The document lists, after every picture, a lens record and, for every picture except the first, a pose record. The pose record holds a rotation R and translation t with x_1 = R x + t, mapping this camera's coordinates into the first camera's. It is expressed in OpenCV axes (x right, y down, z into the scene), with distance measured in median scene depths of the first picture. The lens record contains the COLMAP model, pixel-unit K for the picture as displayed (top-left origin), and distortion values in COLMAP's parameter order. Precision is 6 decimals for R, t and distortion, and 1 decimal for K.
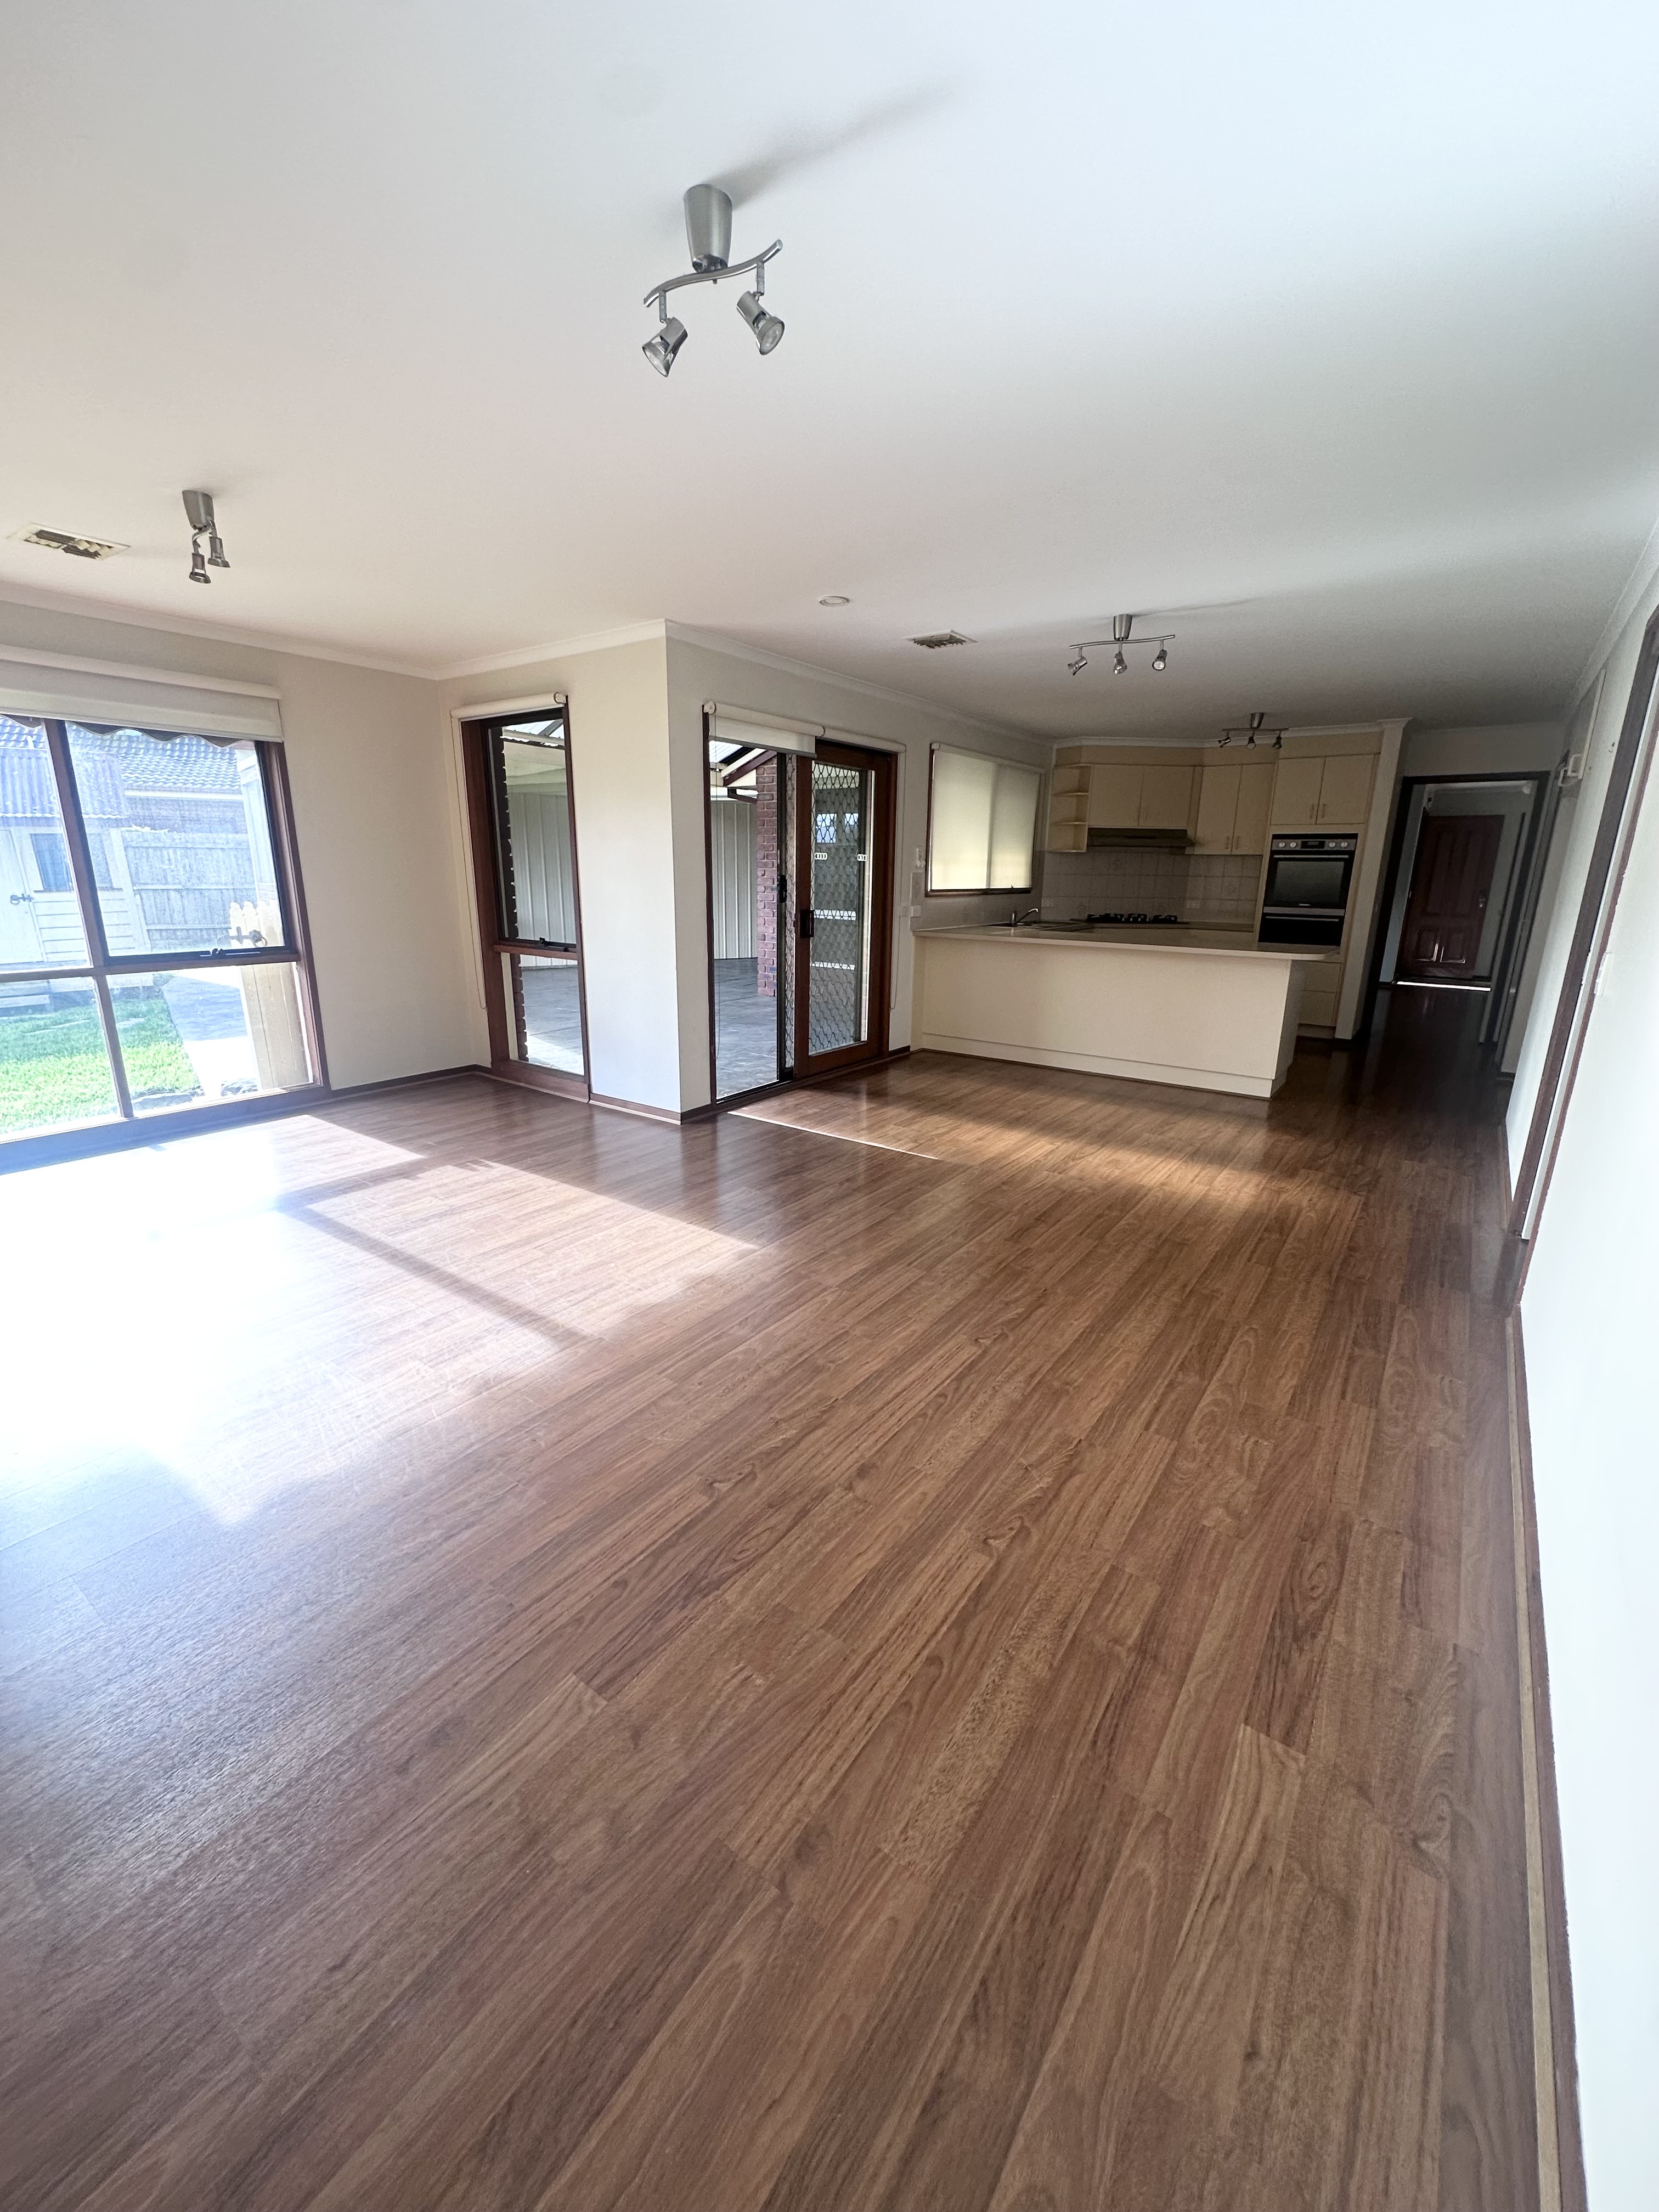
lens RADIAL K [[894.3, 0, 826.2], [0, 894.3, 1096.9], [0, 0, 1]] dist [-0.001183, 0.000010]
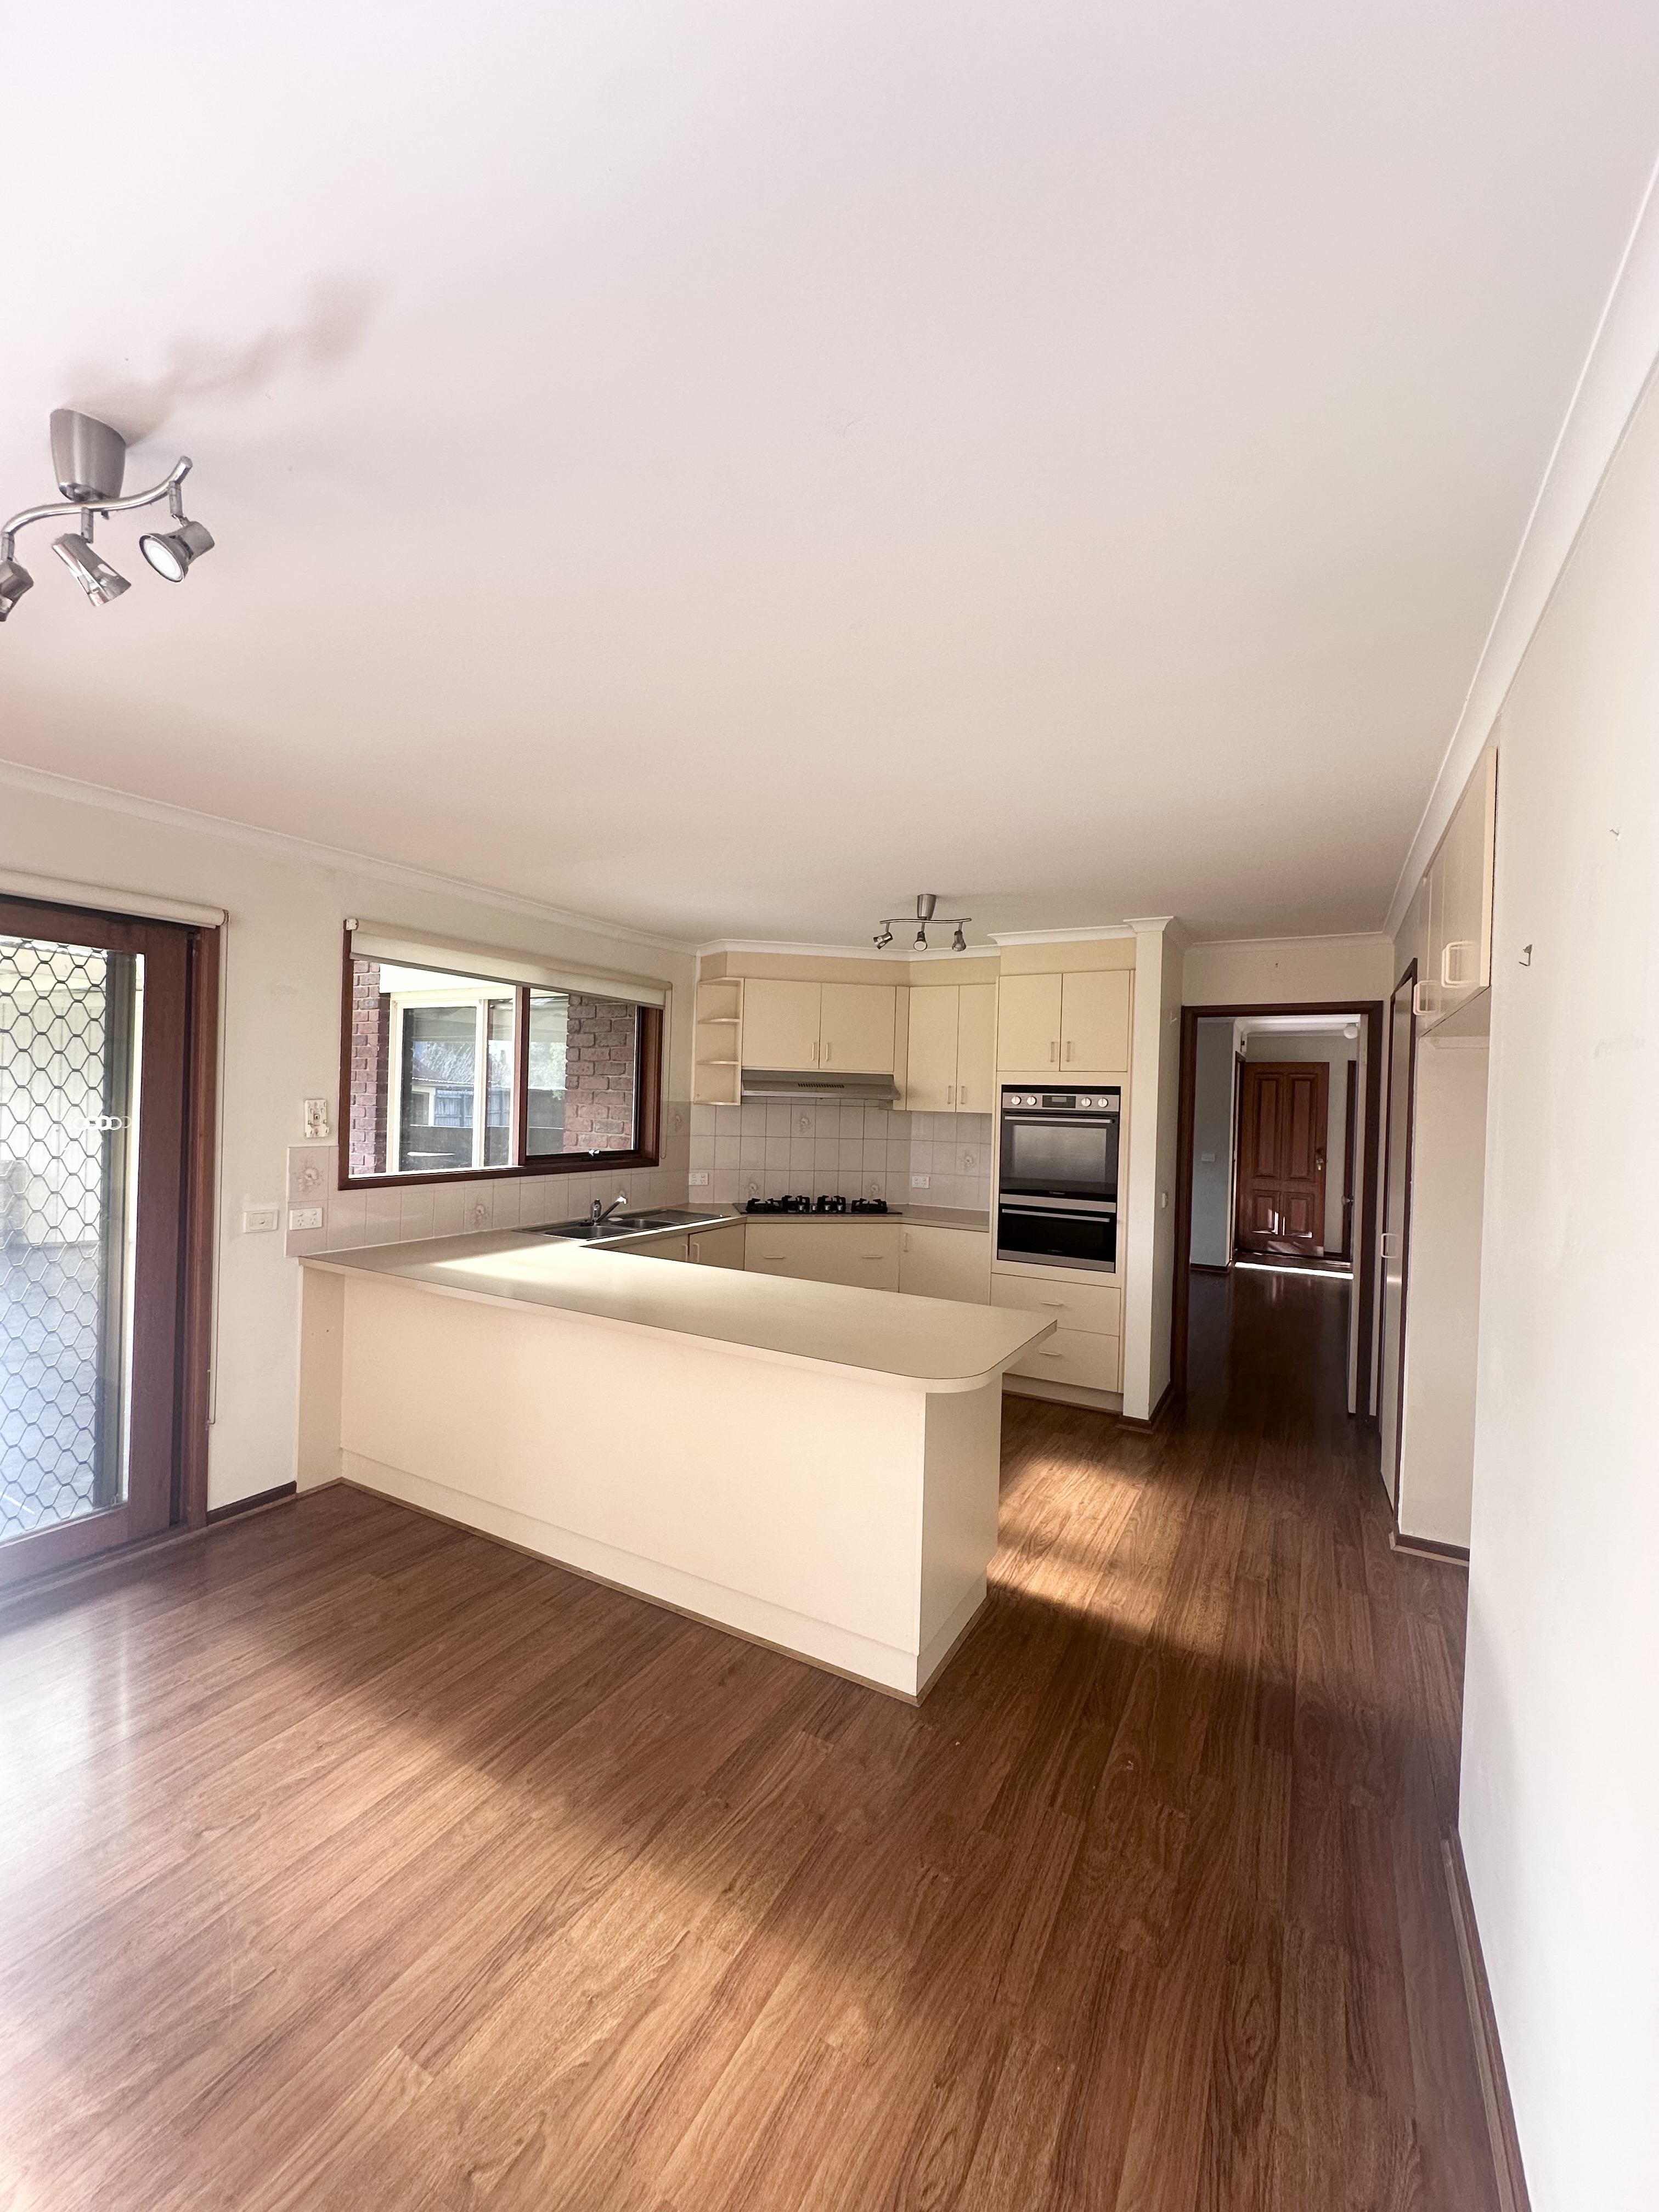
lens RADIAL K [[894.3, 0, 826.2], [0, 894.3, 1096.9], [0, 0, 1]] dist [-0.001183, 0.000010]
pose [[0.993120, 0.015992, 0.116000, 0.300864], [0.013417, 0.968567, -0.248390, -0.126914], [-0.116326, 0.248238, 0.961689, 0.396435]]
